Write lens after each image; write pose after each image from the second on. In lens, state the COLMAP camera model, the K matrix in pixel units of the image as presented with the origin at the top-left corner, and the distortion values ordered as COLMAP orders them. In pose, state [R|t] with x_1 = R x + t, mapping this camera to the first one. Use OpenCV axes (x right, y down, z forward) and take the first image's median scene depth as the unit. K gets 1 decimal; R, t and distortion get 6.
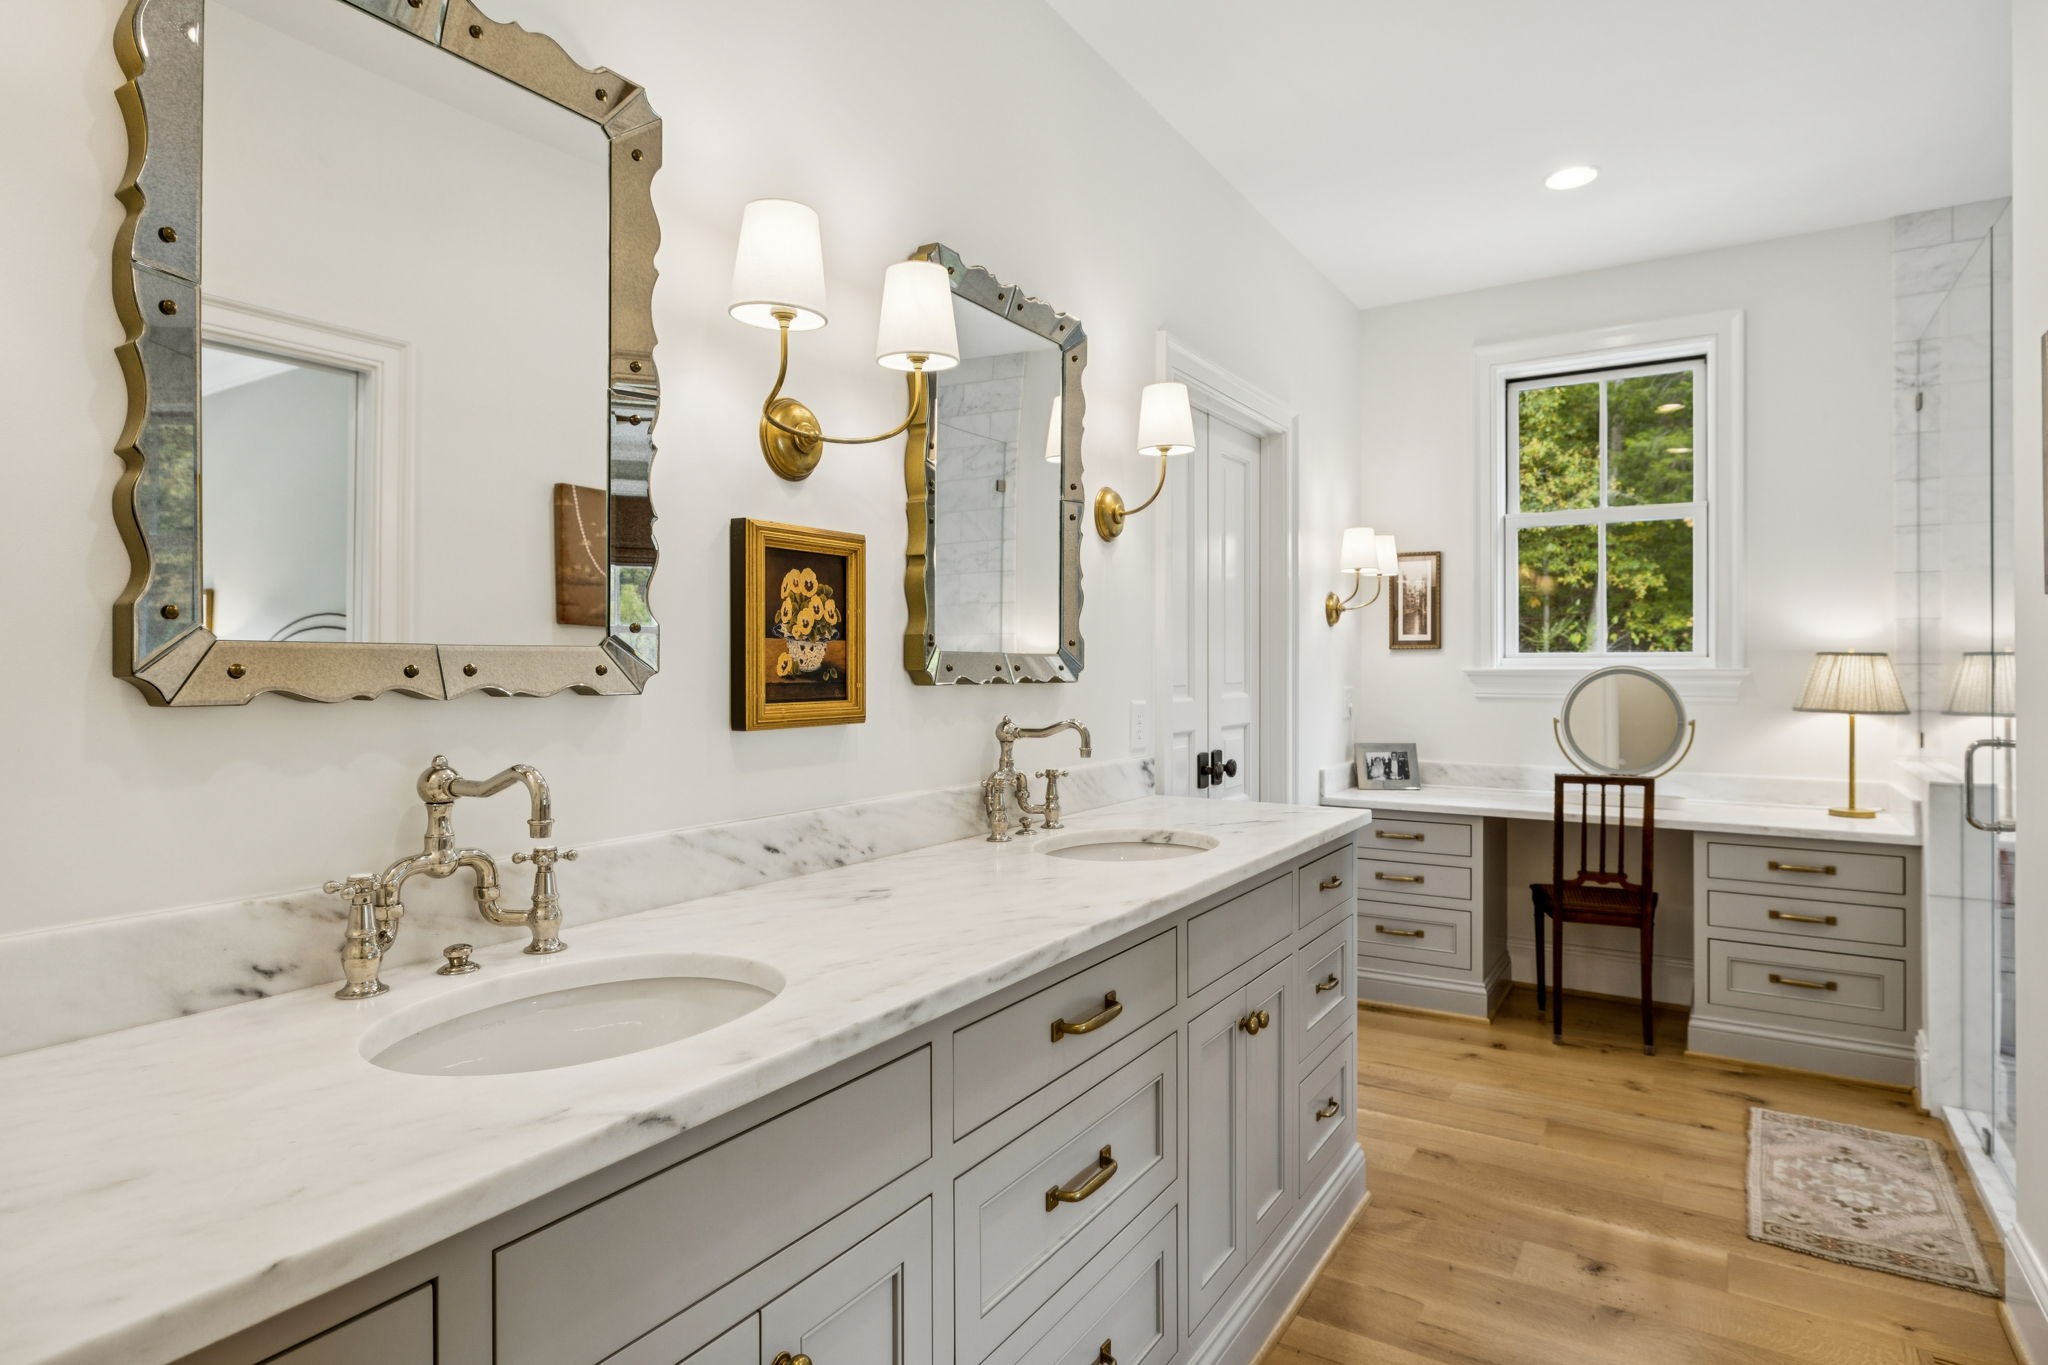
lens RADIAL K [[1072.2, 0, 1008.3], [0, 1072.2, 671.6], [0, 0, 1]] dist [-0.003384, 0.000730]
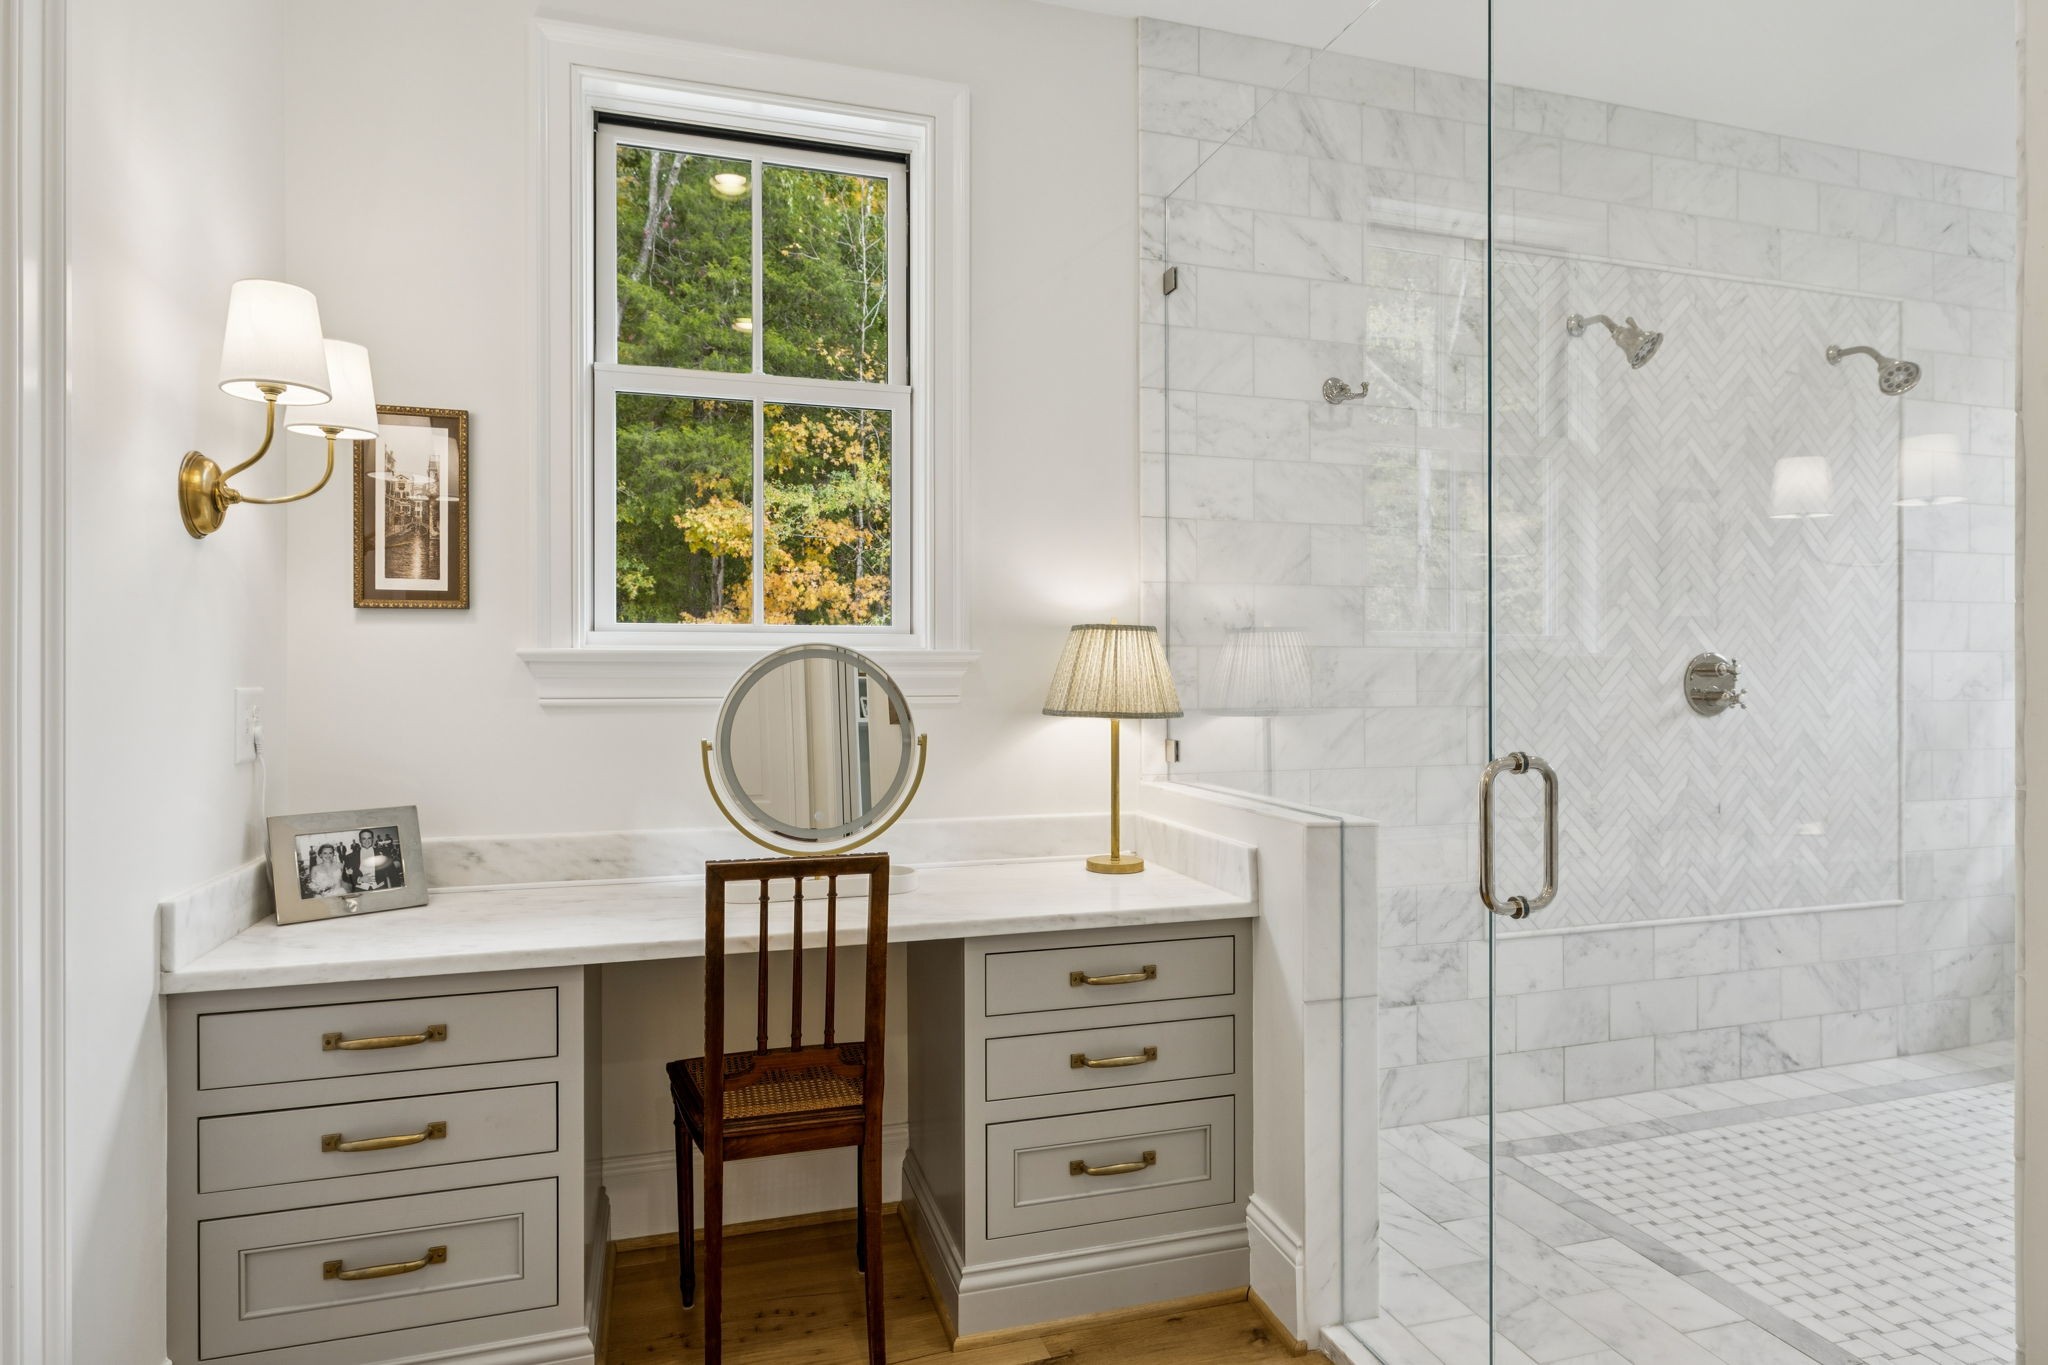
lens RADIAL K [[1072.2, 0, 1008.3], [0, 1072.2, 671.6], [0, 0, 1]] dist [-0.003384, 0.000730]
pose [[0.619767, 0.002574, 0.784781, 0.184890], [0.003960, 0.999972, -0.006408, 0.012462], [-0.784776, 0.007079, 0.619740, 0.542413]]
